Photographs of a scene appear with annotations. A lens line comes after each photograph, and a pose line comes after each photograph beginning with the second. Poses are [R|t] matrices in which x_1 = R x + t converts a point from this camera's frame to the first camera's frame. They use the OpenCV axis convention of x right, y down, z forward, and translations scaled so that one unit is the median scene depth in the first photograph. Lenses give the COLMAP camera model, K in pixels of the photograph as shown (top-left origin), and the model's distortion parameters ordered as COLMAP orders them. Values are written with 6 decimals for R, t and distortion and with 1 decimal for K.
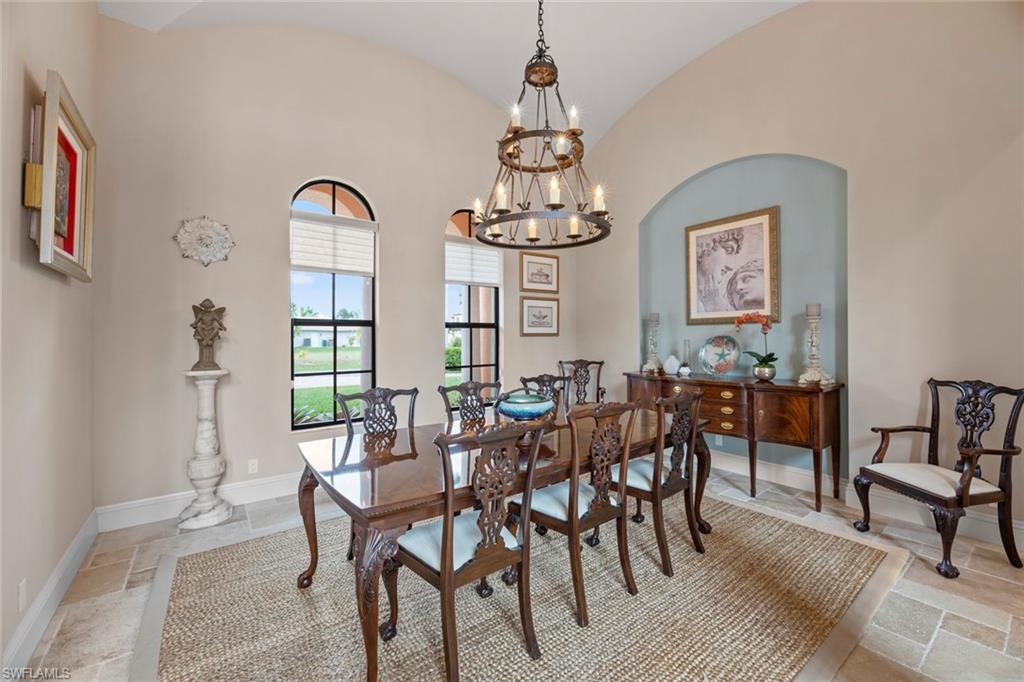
lens RADIAL K [[416.4, 0, 509.7], [0, 416.4, 337.4], [0, 0, 1]] dist [-0.005883, -0.000067]
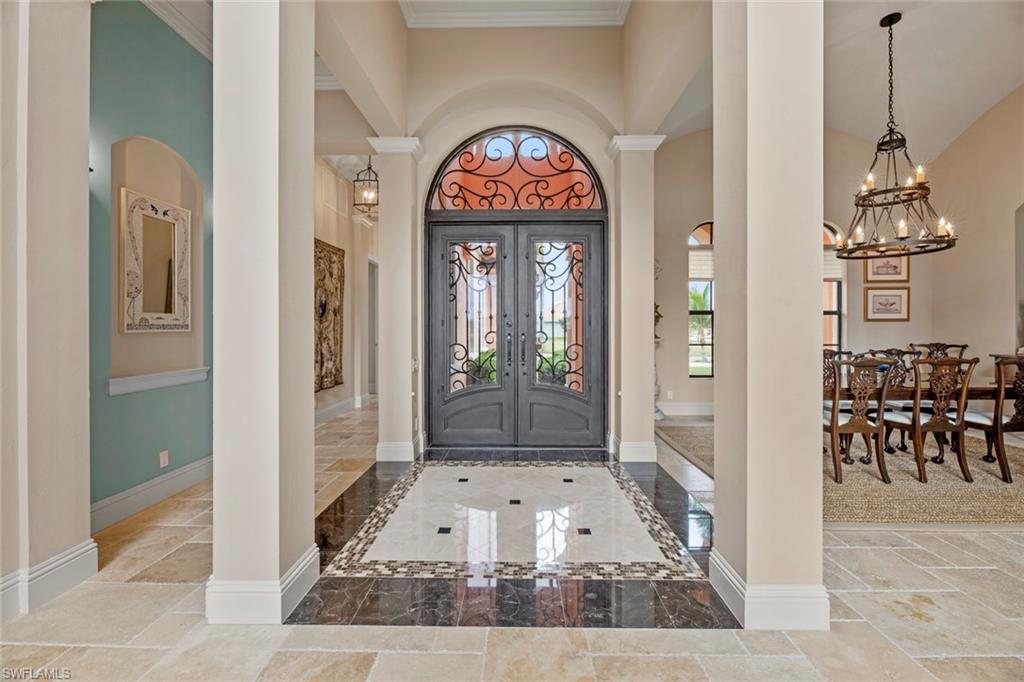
lens RADIAL K [[416.4, 0, 513.3], [0, 416.4, 328.7], [0, 0, 1]] dist [-0.005883, -0.000067]
pose [[0.794429, 0.003940, -0.607344, -0.086761], [-0.002444, 0.999992, 0.003291, 0.028076], [0.607352, -0.001130, 0.794432, -0.902646]]
